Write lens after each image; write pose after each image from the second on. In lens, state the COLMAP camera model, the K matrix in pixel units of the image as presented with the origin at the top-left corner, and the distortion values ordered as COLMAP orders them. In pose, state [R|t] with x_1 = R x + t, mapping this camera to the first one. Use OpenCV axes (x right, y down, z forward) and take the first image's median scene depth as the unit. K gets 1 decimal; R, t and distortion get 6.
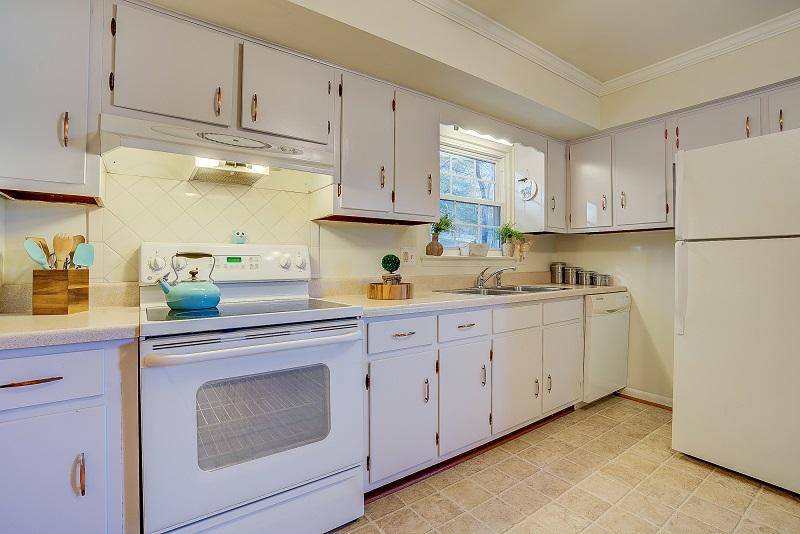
lens RADIAL K [[376.9, 0, 408.2], [0, 376.9, 257.1], [0, 0, 1]] dist [-0.012232, 0.001203]
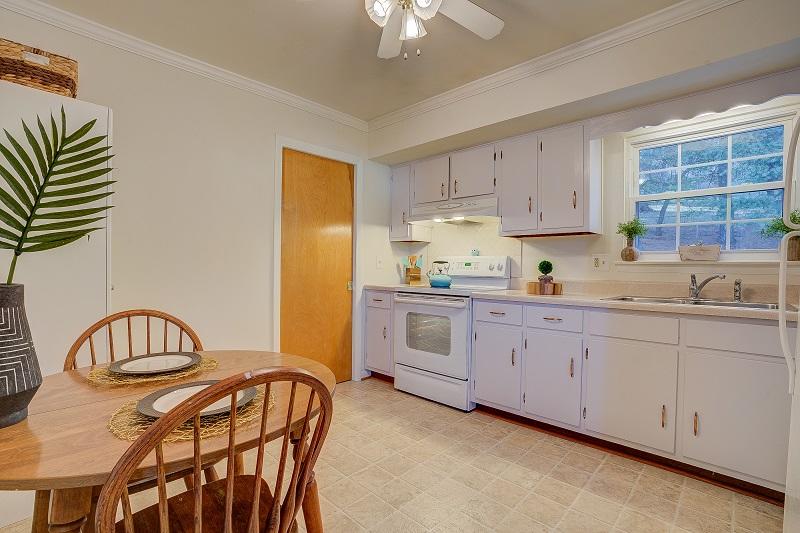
lens RADIAL K [[376.9, 0, 400.7], [0, 376.9, 268.0], [0, 0, 1]] dist [-0.012232, 0.001203]
pose [[0.165618, 0.007897, -0.986158, 1.234969], [-0.000802, 0.999969, 0.007873, 0.009329], [0.986190, -0.000513, 0.165619, 0.325267]]
